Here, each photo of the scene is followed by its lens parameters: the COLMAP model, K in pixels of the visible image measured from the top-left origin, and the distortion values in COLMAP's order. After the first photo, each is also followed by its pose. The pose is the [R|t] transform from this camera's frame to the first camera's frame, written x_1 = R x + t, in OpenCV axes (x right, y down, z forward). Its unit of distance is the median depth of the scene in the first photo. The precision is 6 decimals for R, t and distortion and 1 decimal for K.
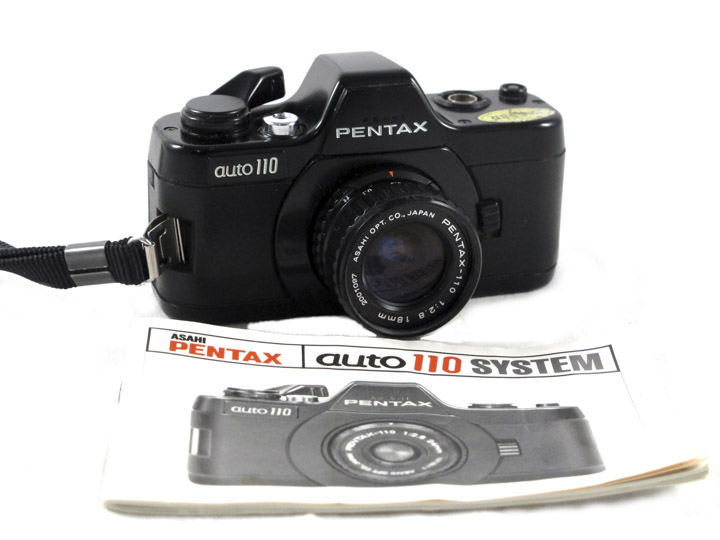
lens RADIAL K [[1776.6, 0, 360.0], [0, 1776.6, 270.0], [0, 0, 1]] dist [-0.189342, 0.127476]
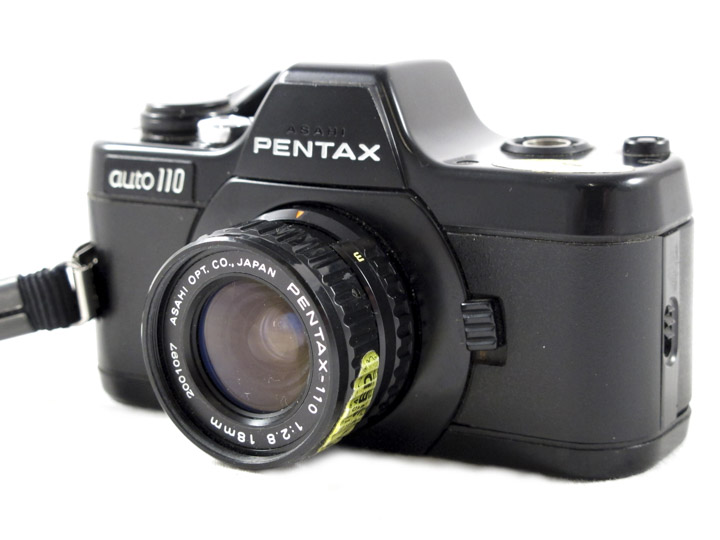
lens RADIAL K [[1776.6, 0, 360.0], [0, 1776.6, 270.0], [0, 0, 1]] dist [-0.189342, 0.127476]
pose [[0.650799, 0.125487, -0.748808, 0.513706], [-0.250101, 0.966635, -0.055376, -0.005001], [0.716875, 0.223316, 0.660470, 0.600420]]
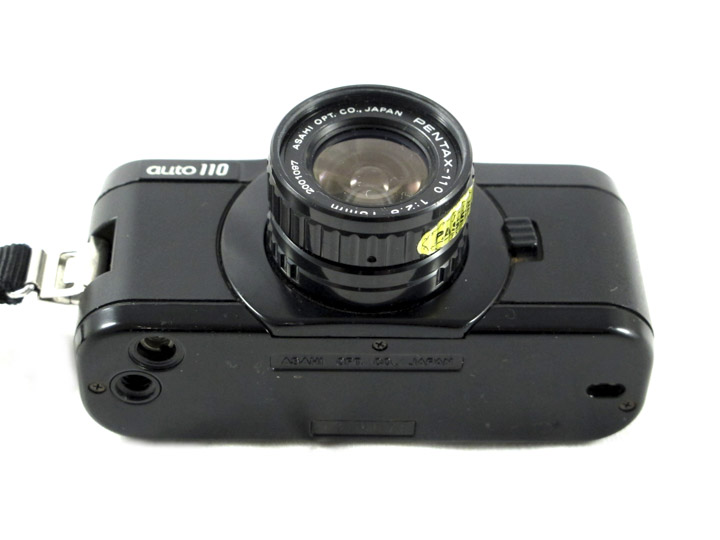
lens RADIAL K [[1776.6, 0, 360.0], [0, 1776.6, 270.0], [0, 0, 1]] dist [-0.189342, 0.127476]
pose [[0.959536, -0.225613, -0.168490, 0.136212], [-0.065219, 0.404027, -0.912419, 0.687902], [0.273928, 0.886488, 0.372964, 0.752459]]
